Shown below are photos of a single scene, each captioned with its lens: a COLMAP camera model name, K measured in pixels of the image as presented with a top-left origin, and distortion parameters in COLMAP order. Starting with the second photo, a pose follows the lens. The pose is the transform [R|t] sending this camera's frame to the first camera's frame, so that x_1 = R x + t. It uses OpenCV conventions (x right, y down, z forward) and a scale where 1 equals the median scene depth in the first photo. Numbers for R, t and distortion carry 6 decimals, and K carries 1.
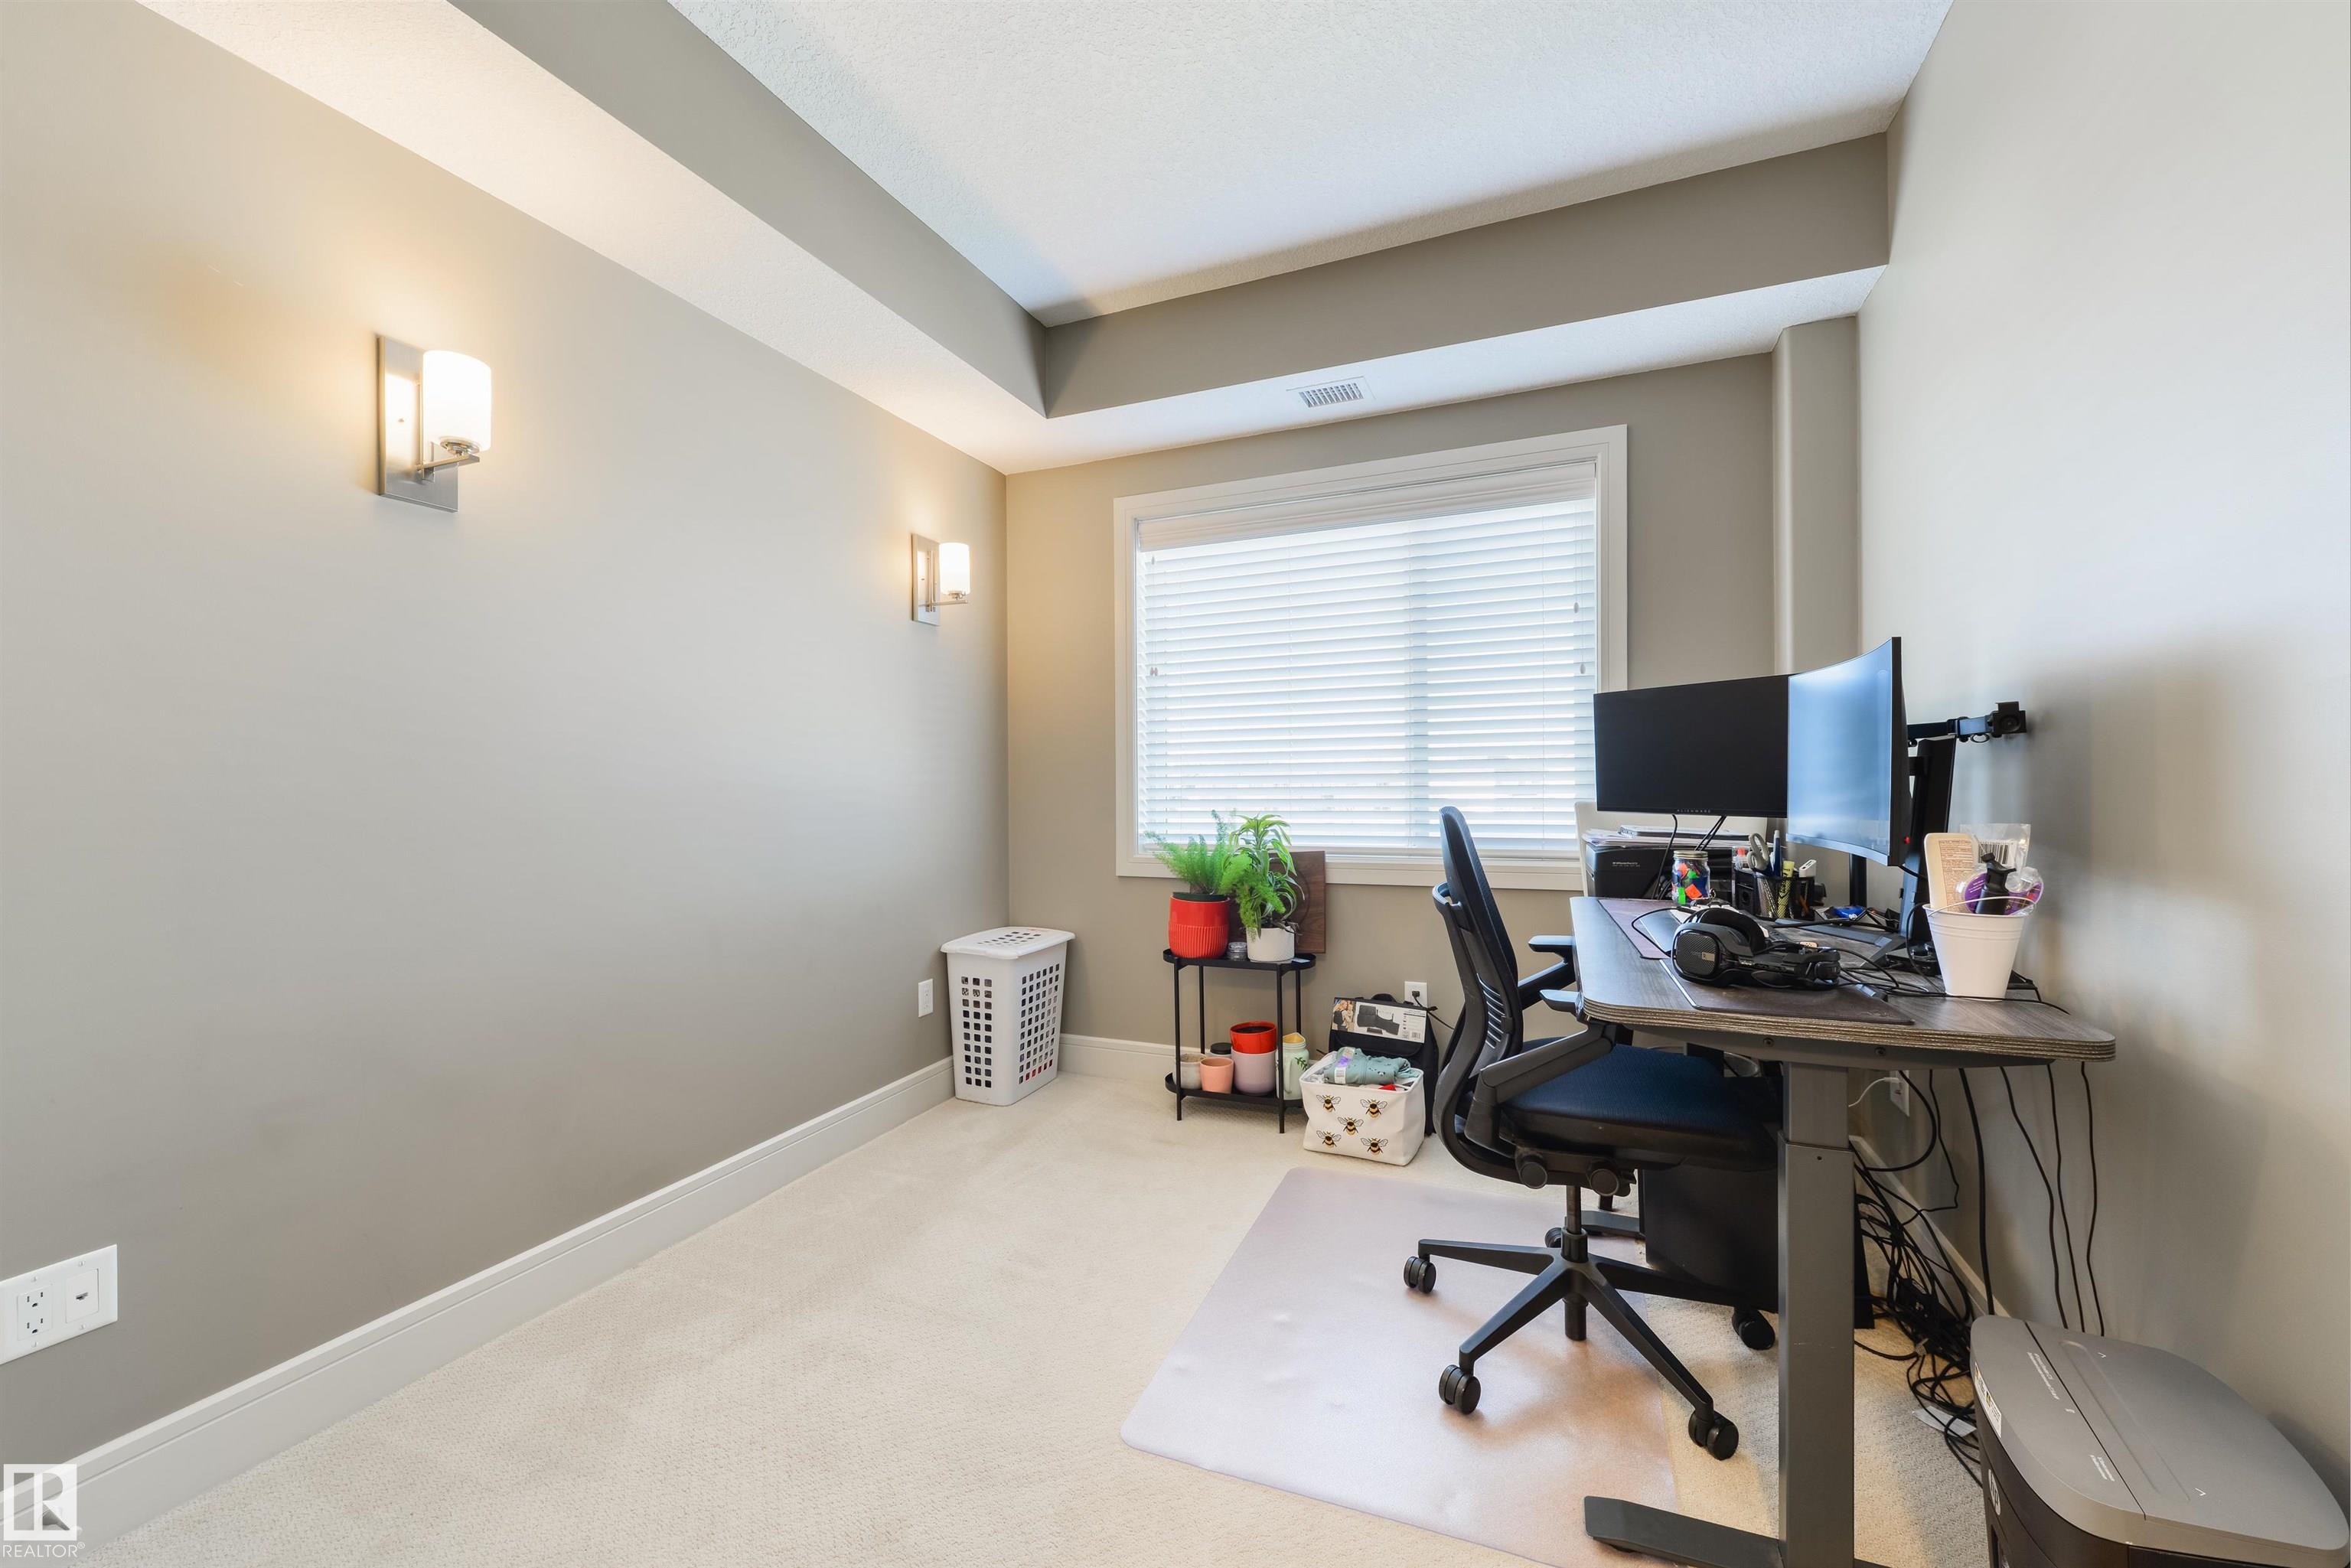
lens RADIAL K [[922.7, 0, 1218.1], [0, 922.7, 784.9], [0, 0, 1]] dist [0.005654, -0.000535]
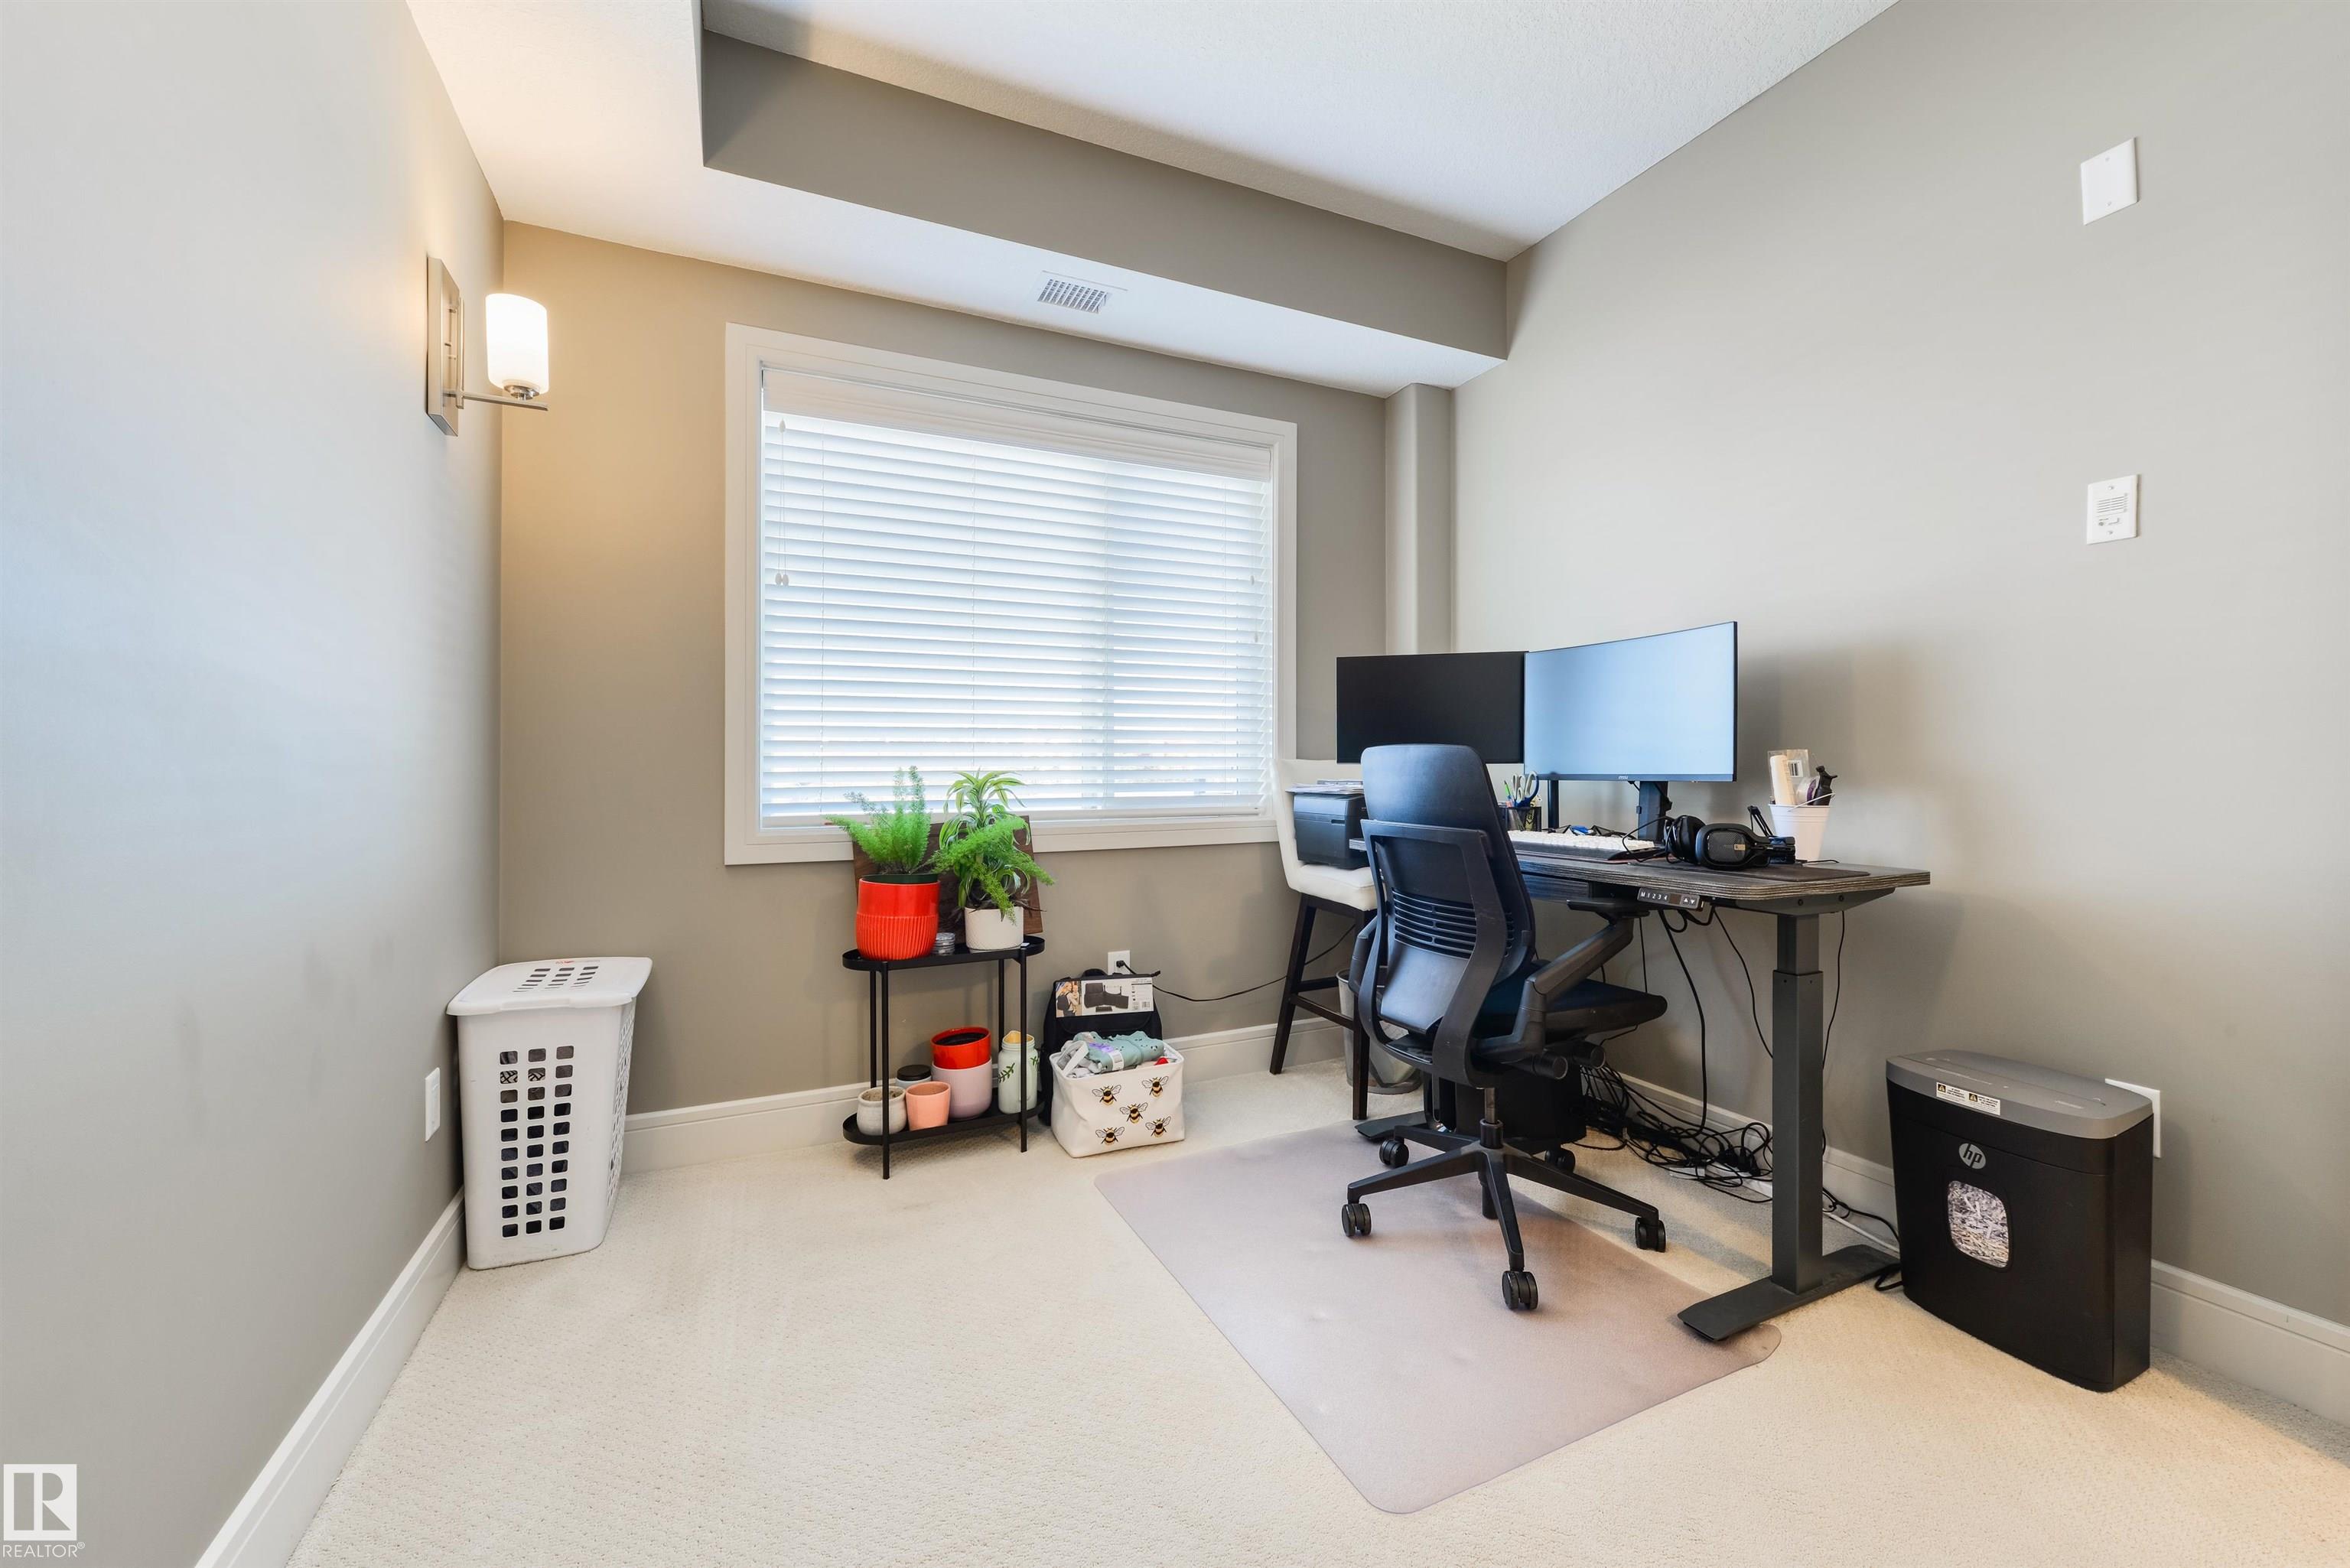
lens RADIAL K [[922.3, 0, 1173.5], [0, 922.3, 775.7], [0, 0, 1]] dist [0.005654, -0.000535]
pose [[0.686860, 0.005054, 0.726772, -0.433790], [0.002261, 0.999956, -0.009090, 0.043243], [-0.726786, 0.007886, 0.686818, 0.313534]]
